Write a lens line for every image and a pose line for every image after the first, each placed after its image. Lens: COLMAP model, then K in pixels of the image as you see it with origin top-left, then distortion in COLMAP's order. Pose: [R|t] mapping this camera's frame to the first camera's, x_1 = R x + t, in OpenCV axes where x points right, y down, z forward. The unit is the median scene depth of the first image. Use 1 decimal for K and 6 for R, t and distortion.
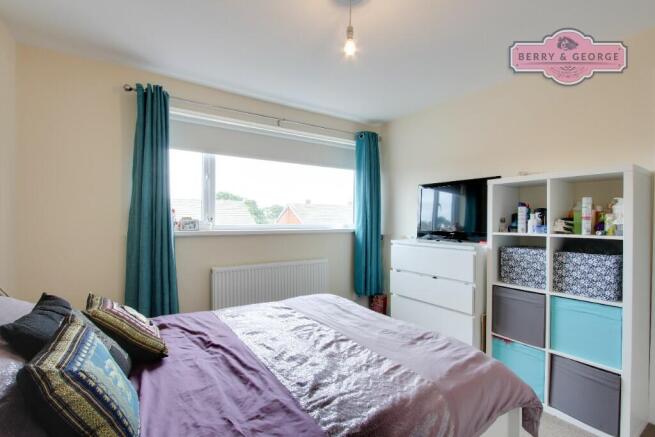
lens RADIAL K [[307.0, 0, 329.7], [0, 307.0, 218.3], [0, 0, 1]] dist [-0.014101, 0.001000]
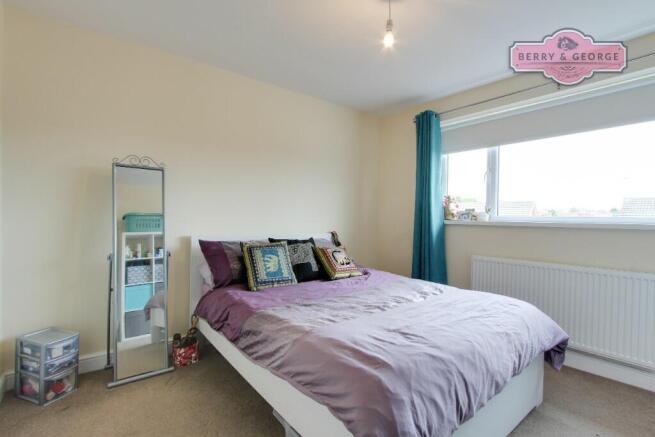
lens RADIAL K [[307.0, 0, 329.9], [0, 307.0, 219.3], [0, 0, 1]] dist [-0.014101, 0.001000]
pose [[0.064160, -0.001837, -0.997938, 0.710847], [-0.012603, 0.999917, -0.002651, 0.050043], [0.997860, 0.012747, 0.064132, 0.462620]]
